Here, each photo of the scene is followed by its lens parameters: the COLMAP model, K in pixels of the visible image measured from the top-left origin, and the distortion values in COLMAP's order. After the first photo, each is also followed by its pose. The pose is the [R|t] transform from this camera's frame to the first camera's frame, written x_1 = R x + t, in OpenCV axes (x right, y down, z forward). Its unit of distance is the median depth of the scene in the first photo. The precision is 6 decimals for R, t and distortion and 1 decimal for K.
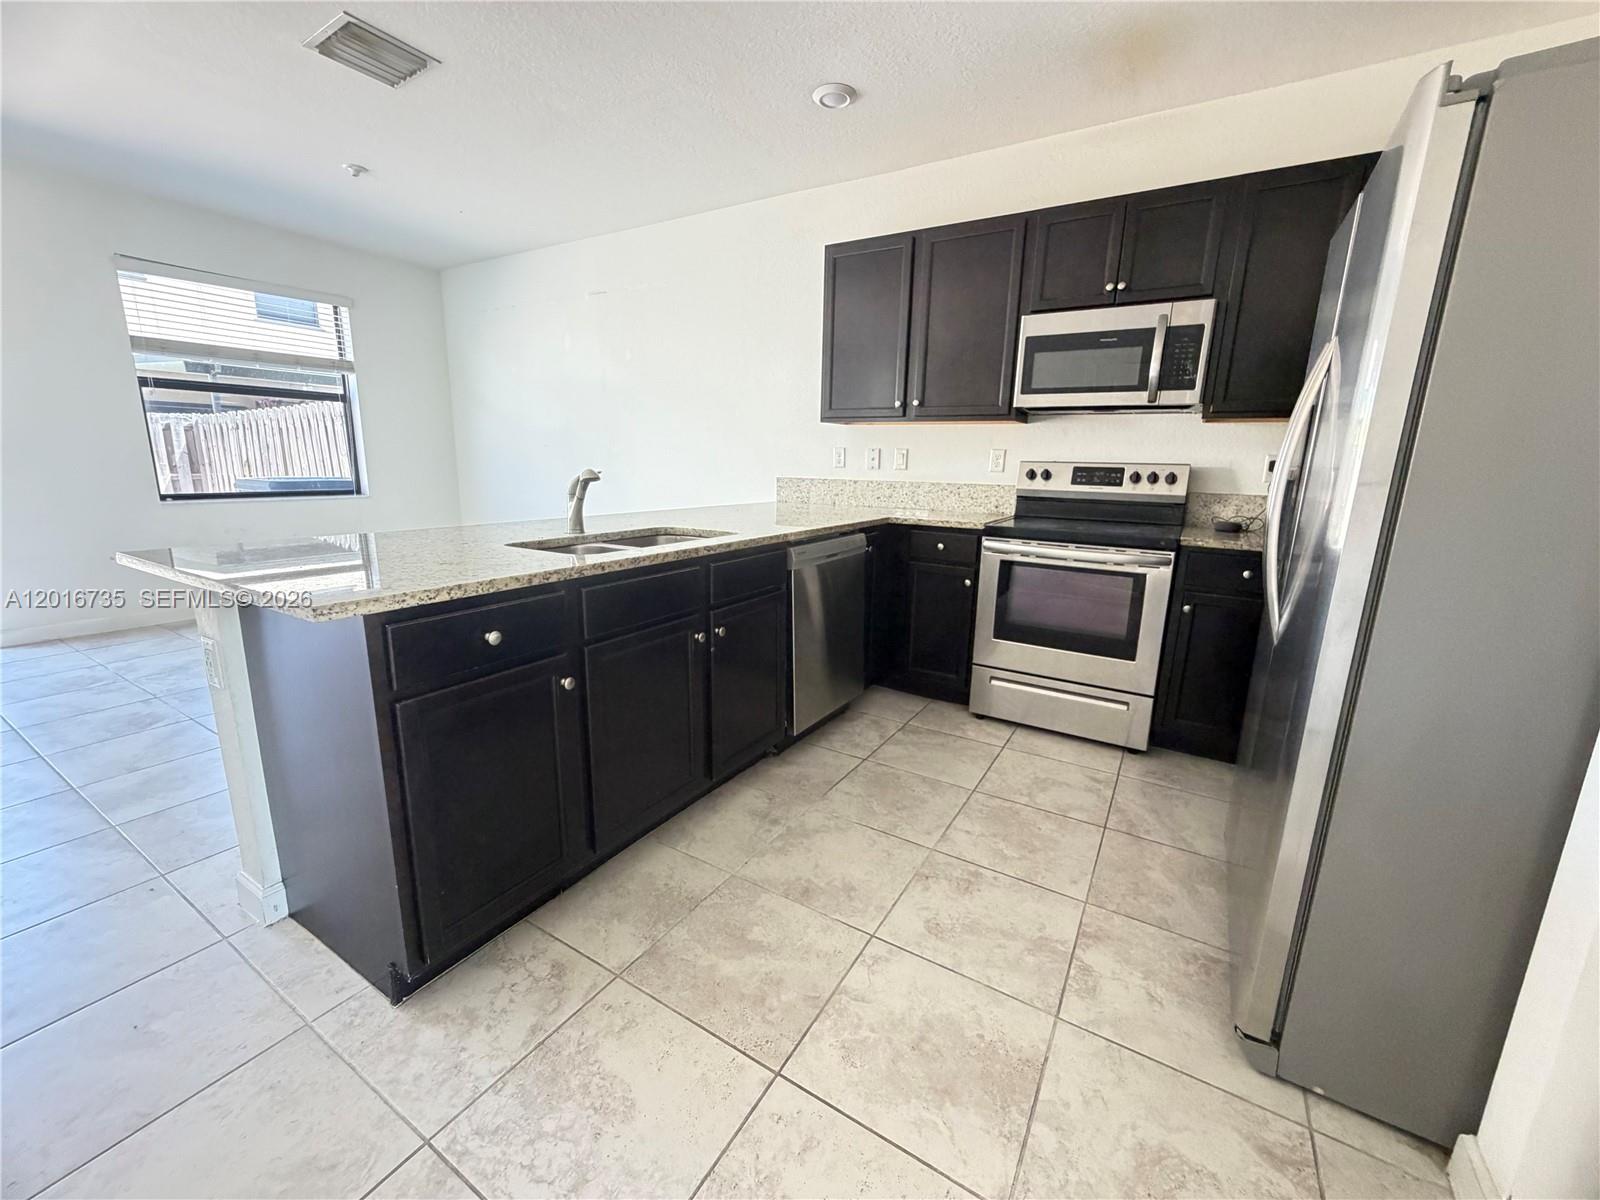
lens RADIAL K [[639.1, 0, 795.4], [0, 639.1, 596.7], [0, 0, 1]] dist [0.000477, -0.000249]
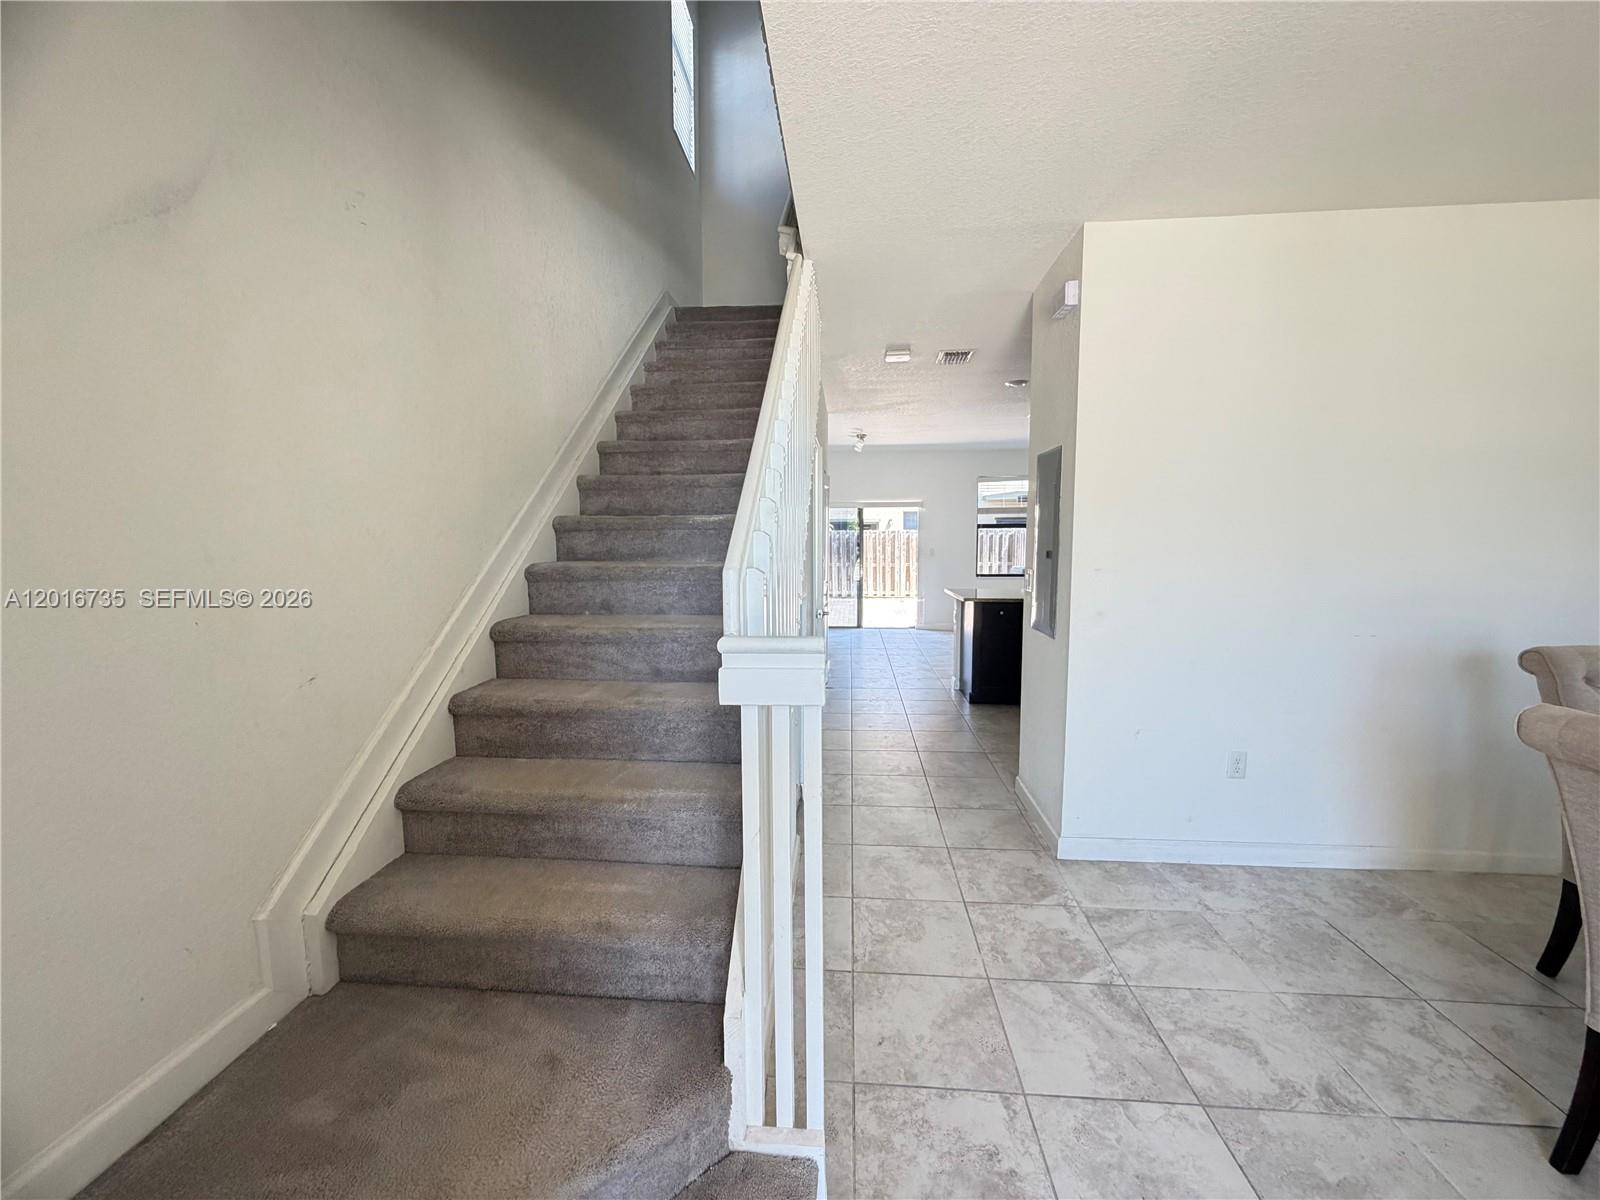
lens RADIAL K [[639.1, 0, 795.4], [0, 639.1, 596.7], [0, 0, 1]] dist [0.000477, -0.000249]
pose [[0.447321, 0.058061, -0.892487, 0.823017], [-0.173337, 0.984598, -0.022824, 0.091811], [0.877416, 0.164911, 0.450495, -0.633508]]
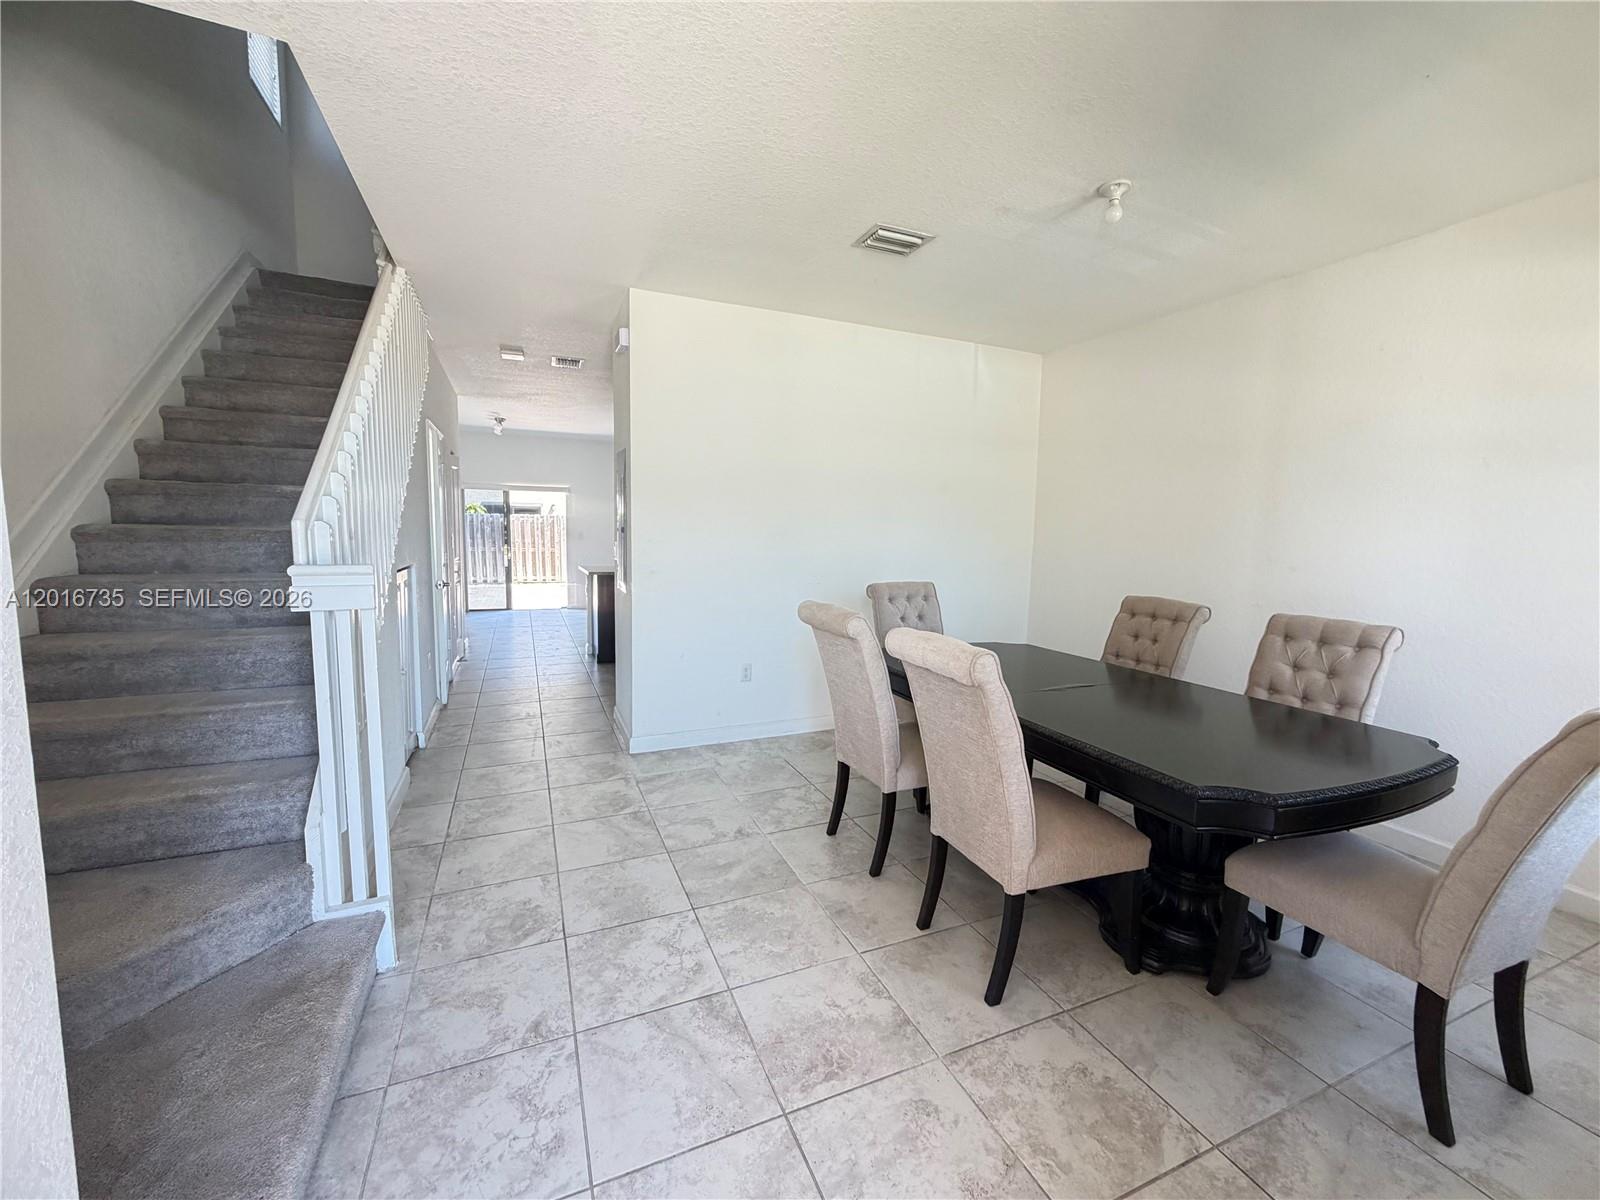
lens RADIAL K [[639.1, 0, 795.4], [0, 639.1, 596.7], [0, 0, 1]] dist [0.000477, -0.000249]
pose [[0.815263, 0.054858, -0.576487, 1.088807], [-0.123290, 0.989122, -0.080231, 0.124408], [0.565814, 0.136484, 0.813158, -0.686623]]
